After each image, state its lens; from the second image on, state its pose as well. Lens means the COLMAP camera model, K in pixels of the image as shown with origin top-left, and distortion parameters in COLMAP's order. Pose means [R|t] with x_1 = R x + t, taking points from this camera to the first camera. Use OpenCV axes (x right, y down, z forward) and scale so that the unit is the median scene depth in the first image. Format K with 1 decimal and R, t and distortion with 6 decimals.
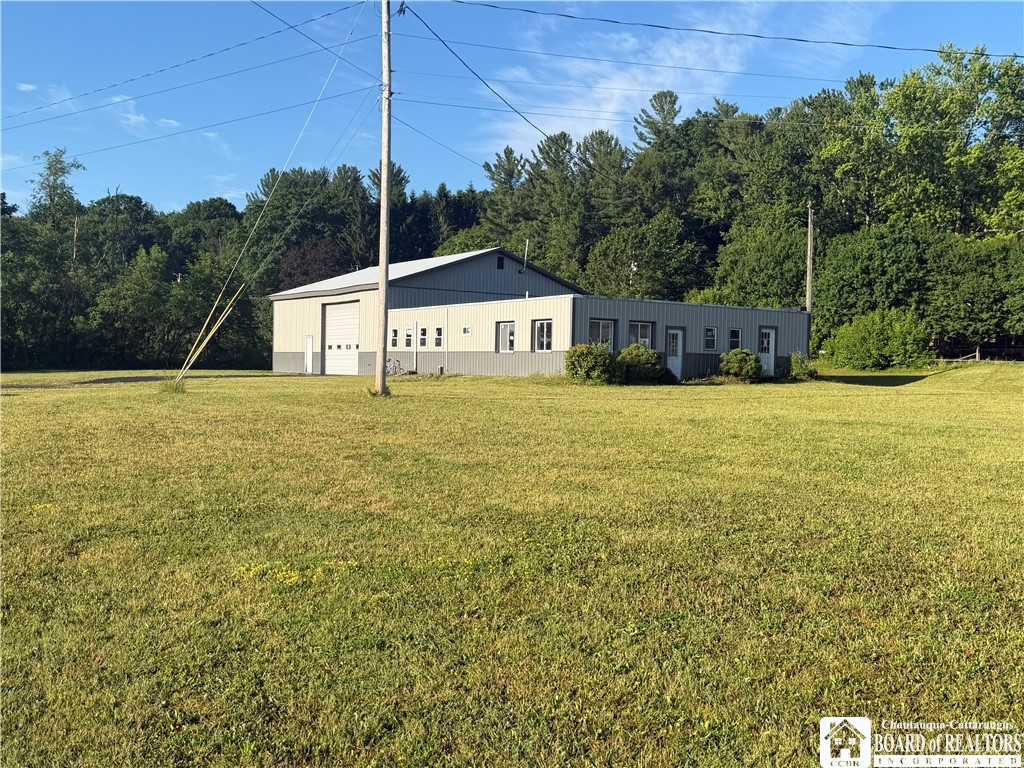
lens RADIAL K [[975.6, 0, 512.0], [0, 975.6, 384.0], [0, 0, 1]] dist [0.211667, -0.505890]
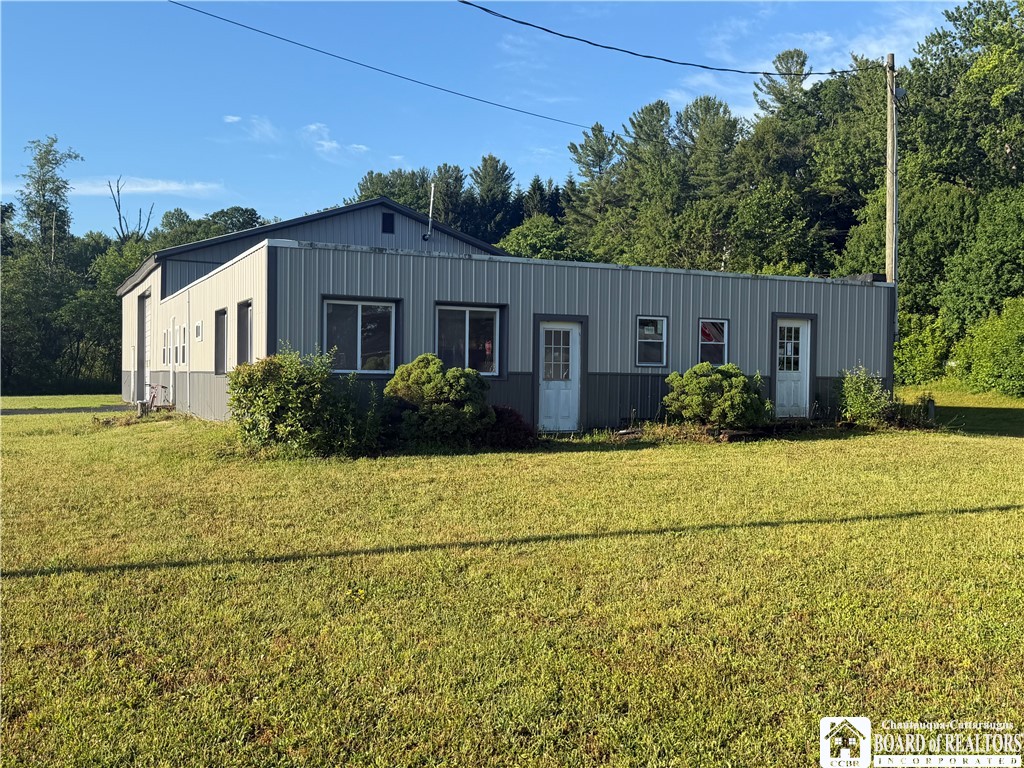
lens RADIAL K [[975.6, 0, 512.0], [0, 975.6, 384.0], [0, 0, 1]] dist [0.211667, -0.505890]
pose [[0.987098, -0.006123, -0.160001, 0.086878], [0.004289, 0.999921, -0.011804, -0.008554], [0.160061, 0.010966, 0.987046, 0.219282]]
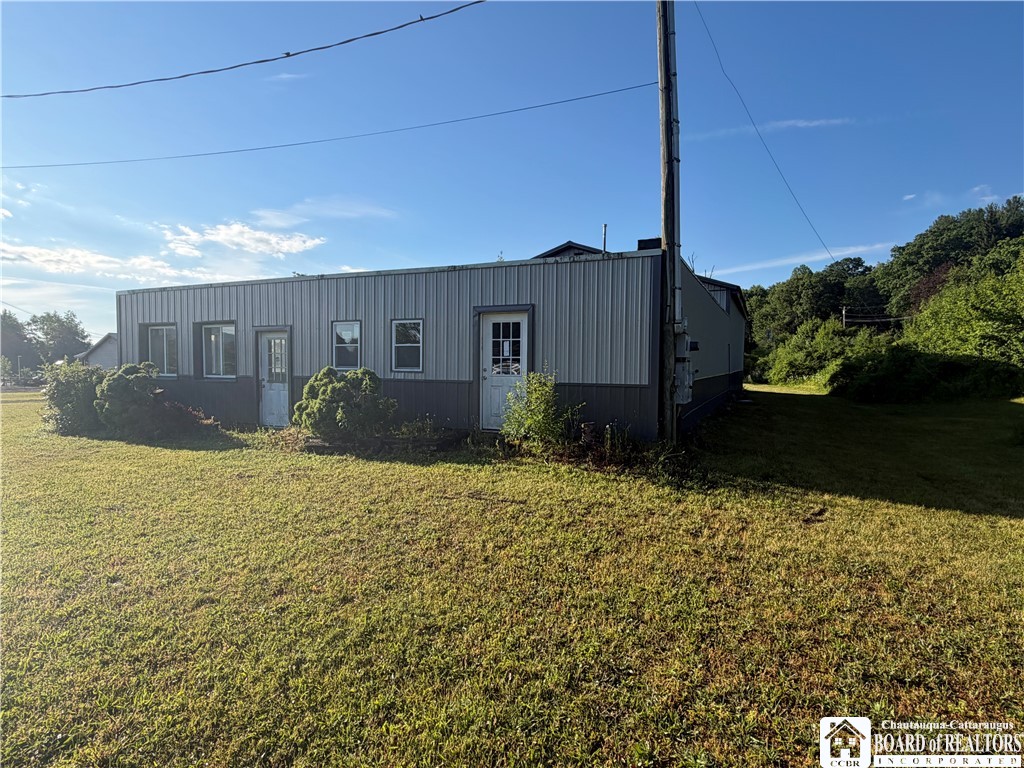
lens RADIAL K [[541.9, 0, 512.0], [0, 541.9, 384.0], [0, 0, 1]] dist [0.000123, -0.000062]
pose [[0.501654, 0.019657, -0.864845, 0.189537], [-0.011989, 0.999804, 0.015771, -0.013872], [0.864985, 0.002457, 0.501791, 0.388164]]
